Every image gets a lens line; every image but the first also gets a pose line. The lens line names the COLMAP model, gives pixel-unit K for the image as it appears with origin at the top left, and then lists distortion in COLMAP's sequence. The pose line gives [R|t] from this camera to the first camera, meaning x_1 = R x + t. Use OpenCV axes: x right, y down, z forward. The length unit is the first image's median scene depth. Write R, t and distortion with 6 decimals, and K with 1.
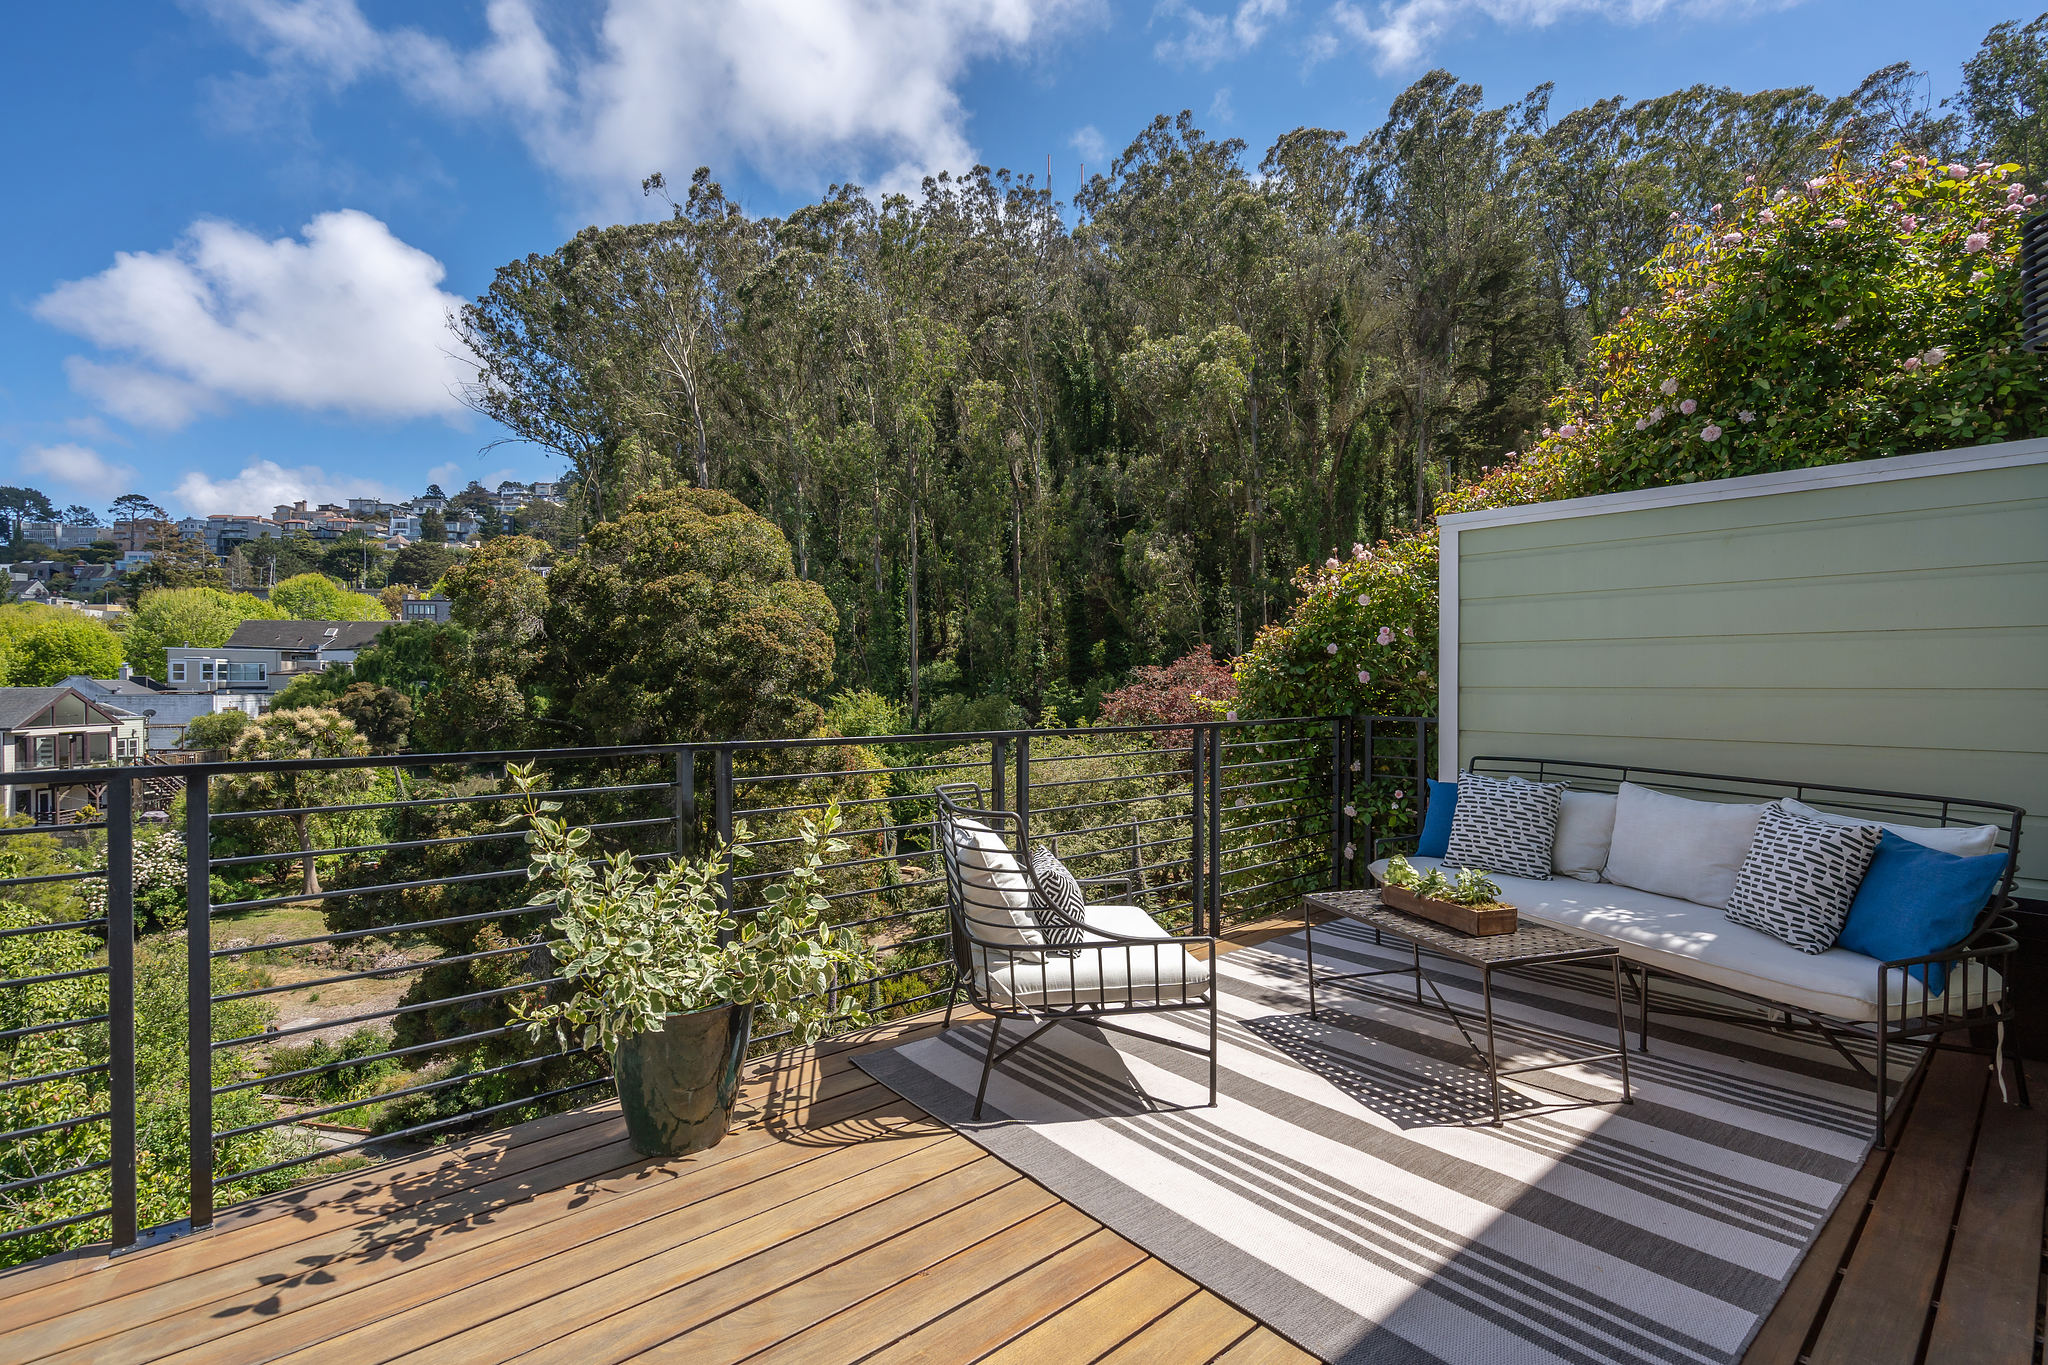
lens RADIAL K [[947.6, 0, 1024.0], [0, 947.6, 682.5], [0, 0, 1]] dist [-0.000417, -0.000440]
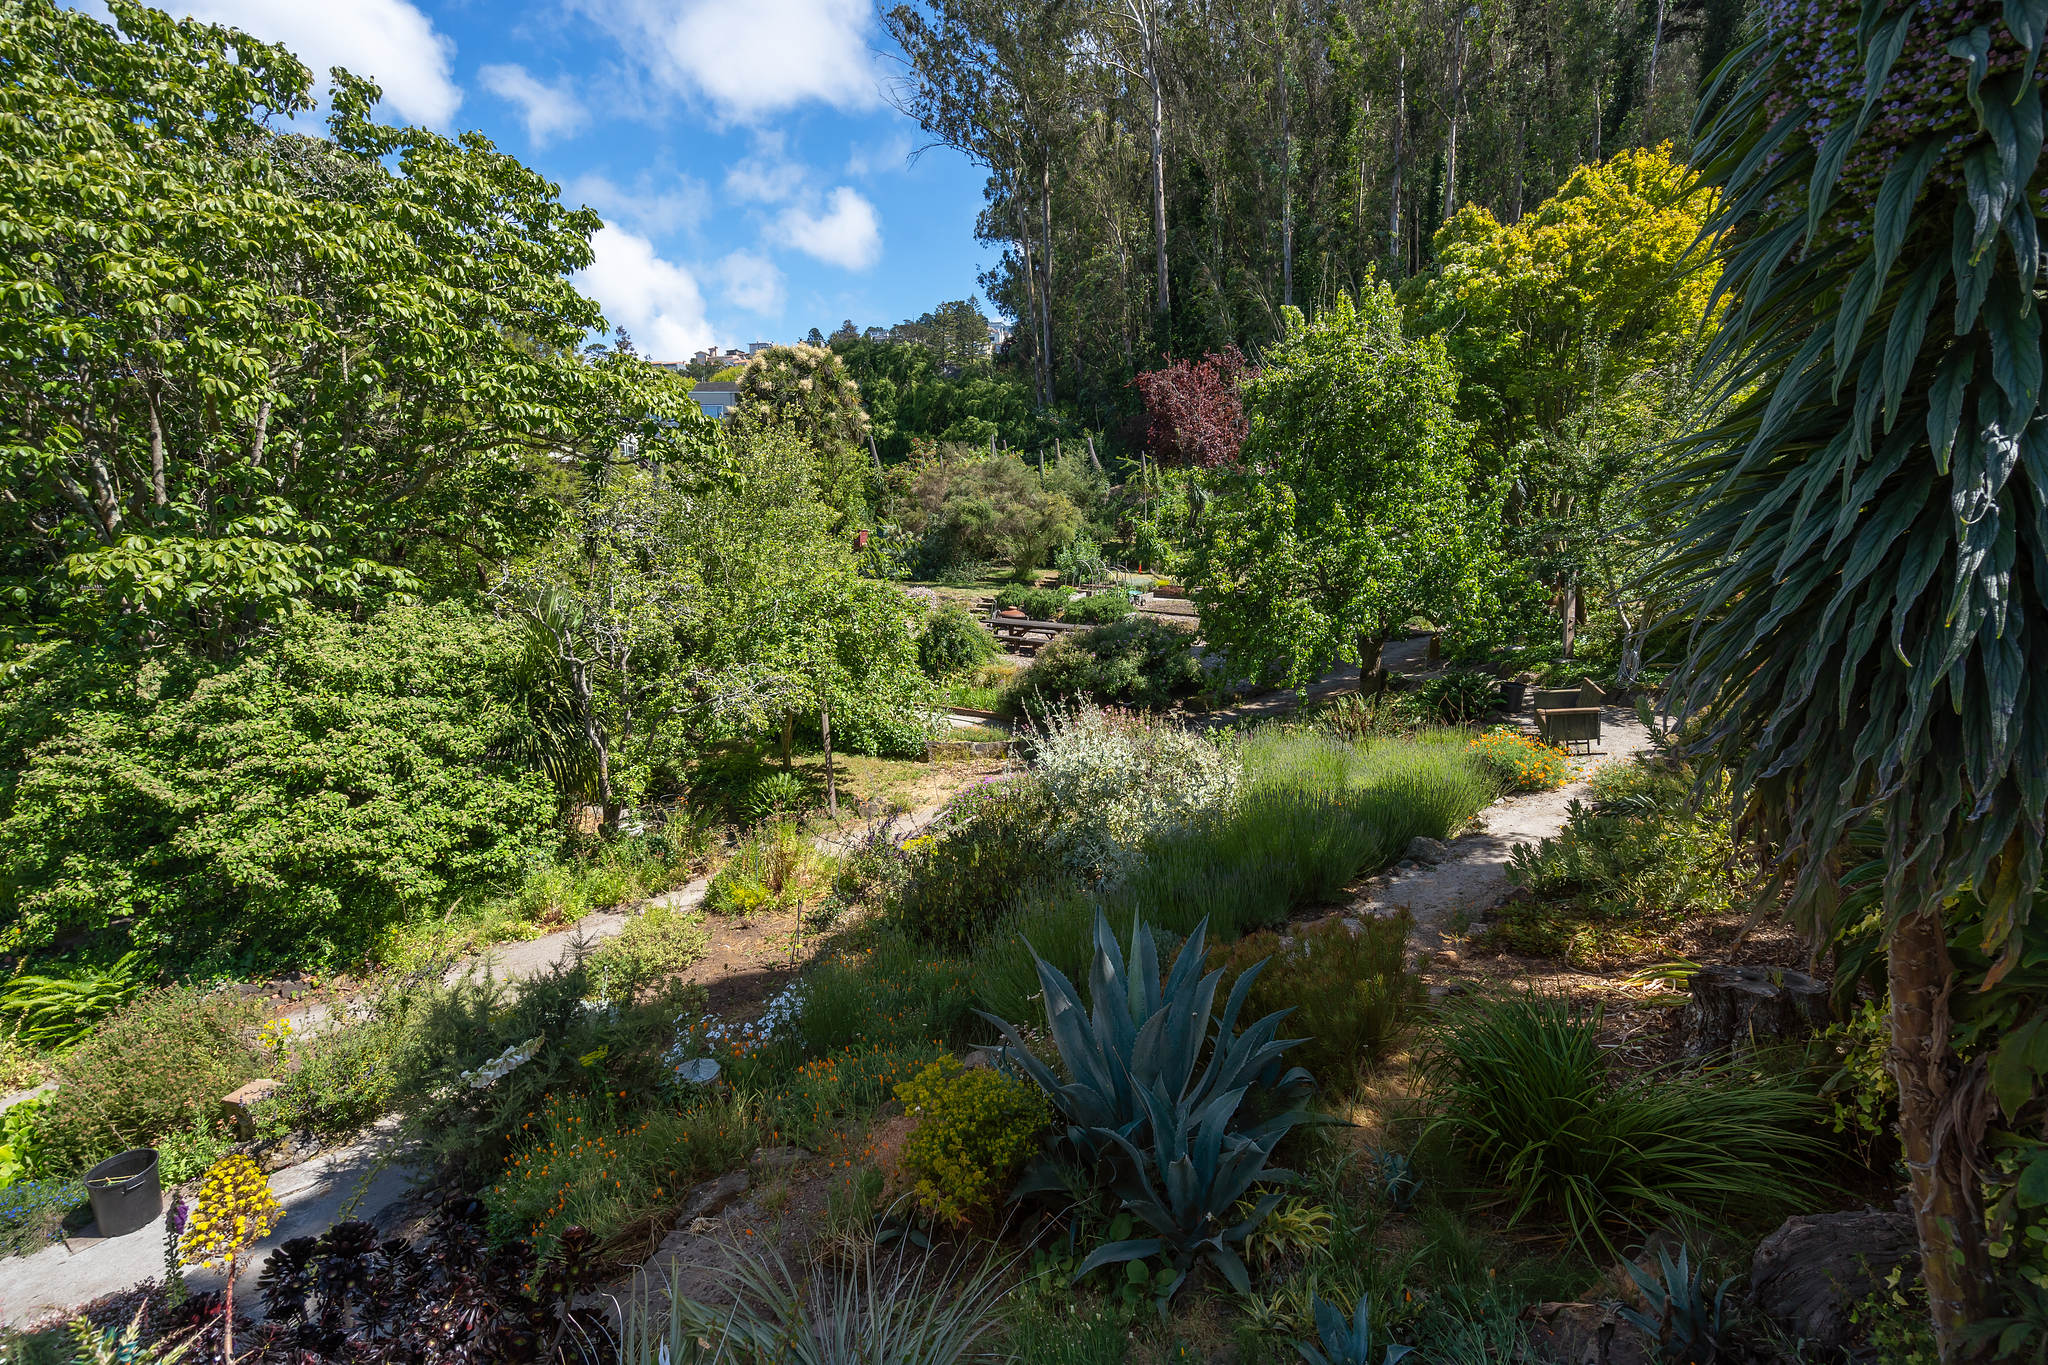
lens RADIAL K [[947.6, 0, 1024.0], [0, 947.6, 682.5], [0, 0, 1]] dist [-0.000417, -0.000440]
pose [[0.943296, 0.056419, -0.327123, -0.156011], [-0.007240, 0.988713, 0.149647, 0.121280], [0.331874, -0.138793, 0.933058, 0.126273]]
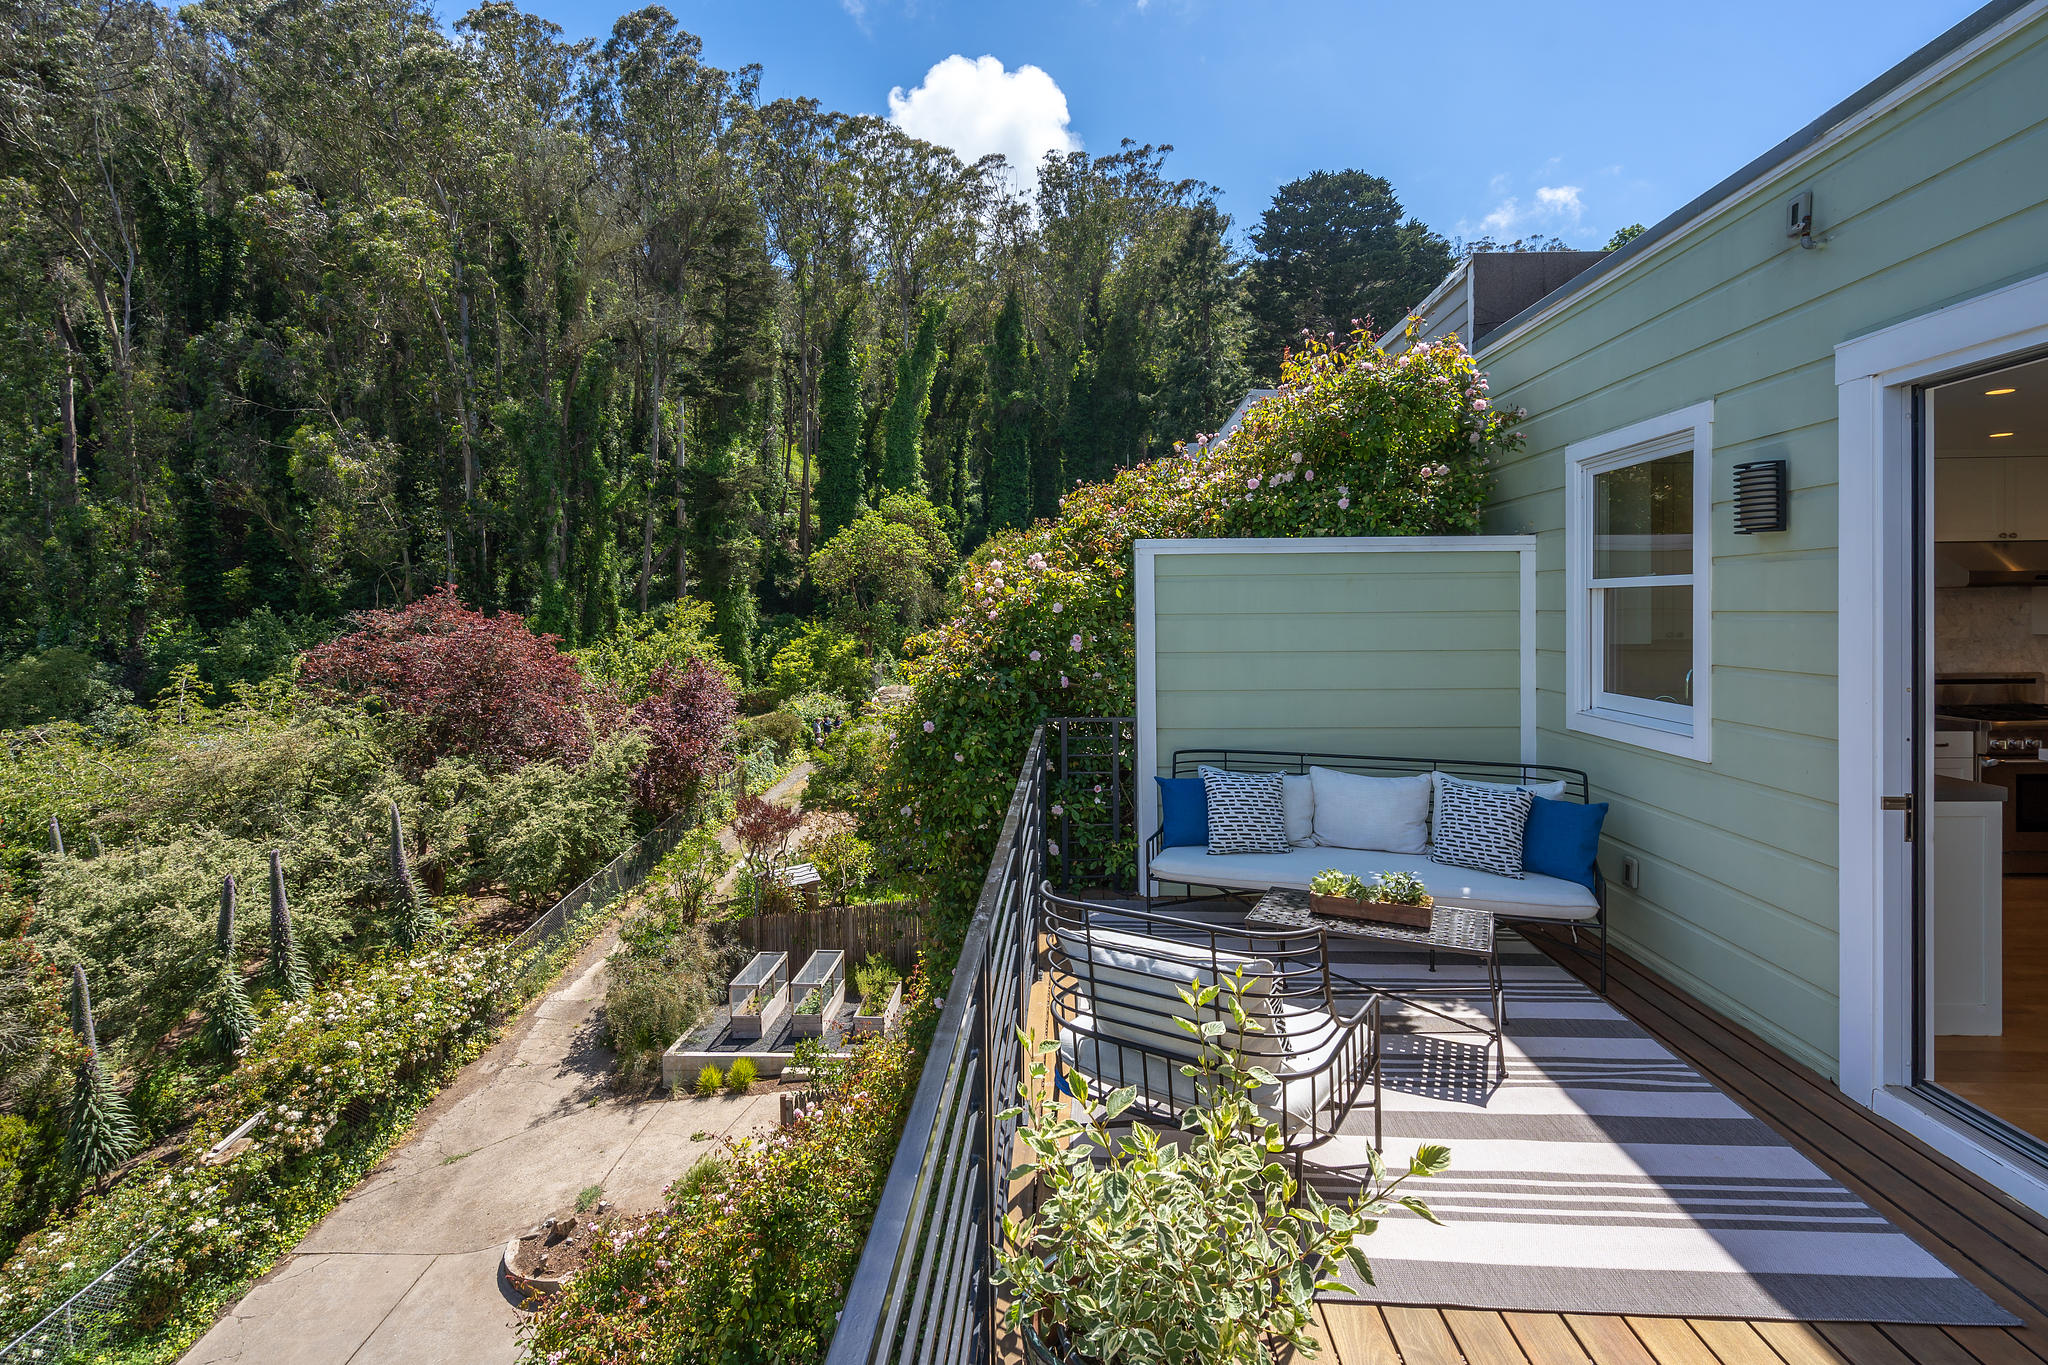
lens RADIAL K [[951.6, 0, 1028.2], [0, 951.6, 625.6], [0, 0, 1]] dist [-0.000783, 0.000828]
pose [[0.697450, -0.021395, 0.716314, -0.032610], [0.011490, 0.999760, 0.018674, -0.006725], [-0.716541, -0.004794, 0.697529, 0.020924]]
